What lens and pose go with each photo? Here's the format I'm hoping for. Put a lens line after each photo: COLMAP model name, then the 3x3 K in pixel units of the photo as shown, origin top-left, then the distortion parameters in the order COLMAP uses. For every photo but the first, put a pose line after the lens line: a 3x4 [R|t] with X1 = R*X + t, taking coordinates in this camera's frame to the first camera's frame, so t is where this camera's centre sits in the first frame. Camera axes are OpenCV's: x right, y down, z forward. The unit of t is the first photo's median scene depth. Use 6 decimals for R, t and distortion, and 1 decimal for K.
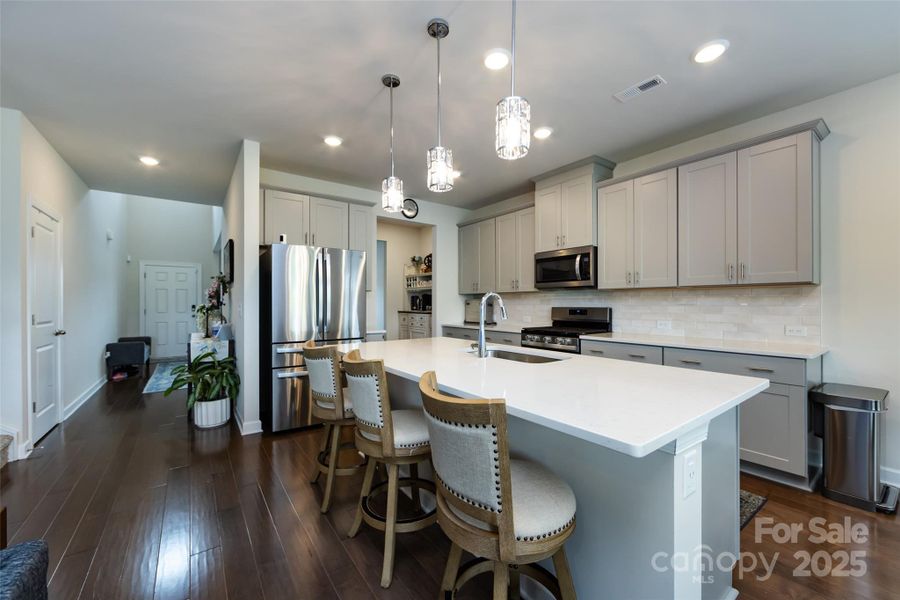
lens RADIAL K [[350.8, 0, 448.8], [0, 350.8, 301.1], [0, 0, 1]] dist [-0.002000, 0.000556]
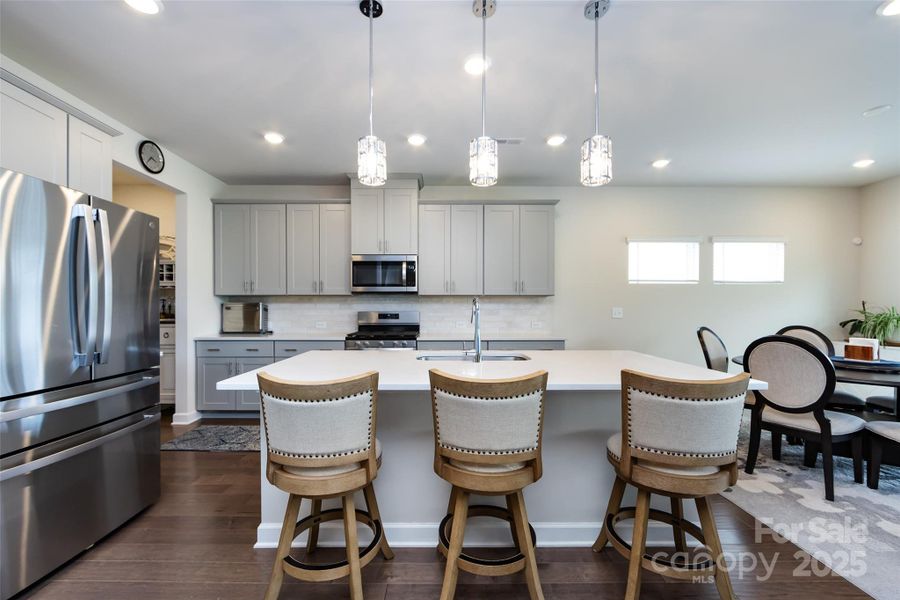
lens RADIAL K [[350.8, 0, 450.0], [0, 350.8, 308.6], [0, 0, 1]] dist [-0.002000, 0.000556]
pose [[0.601271, 0.001195, 0.799044, -0.382894], [-0.006882, 0.999970, 0.003683, 0.004102], [-0.799016, -0.007713, 0.601261, 0.241482]]
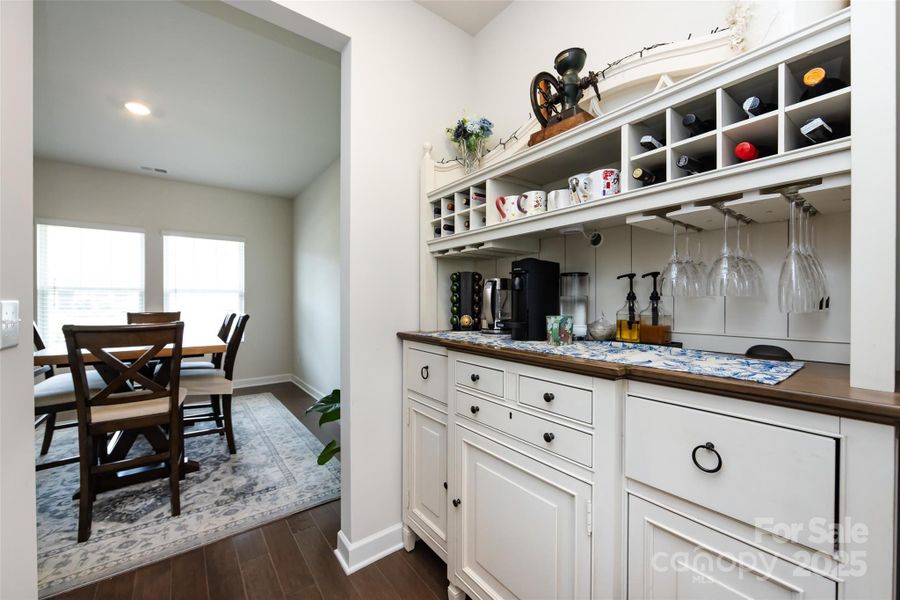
lens RADIAL K [[350.8, 0, 446.7], [0, 350.8, 302.5], [0, 0, 1]] dist [-0.002000, 0.000556]
pose [[0.999678, 0.010111, 0.023277, -0.208523], [-0.010255, 0.999929, 0.006061, 0.009160], [-0.023214, -0.006297, 0.999711, 1.353042]]
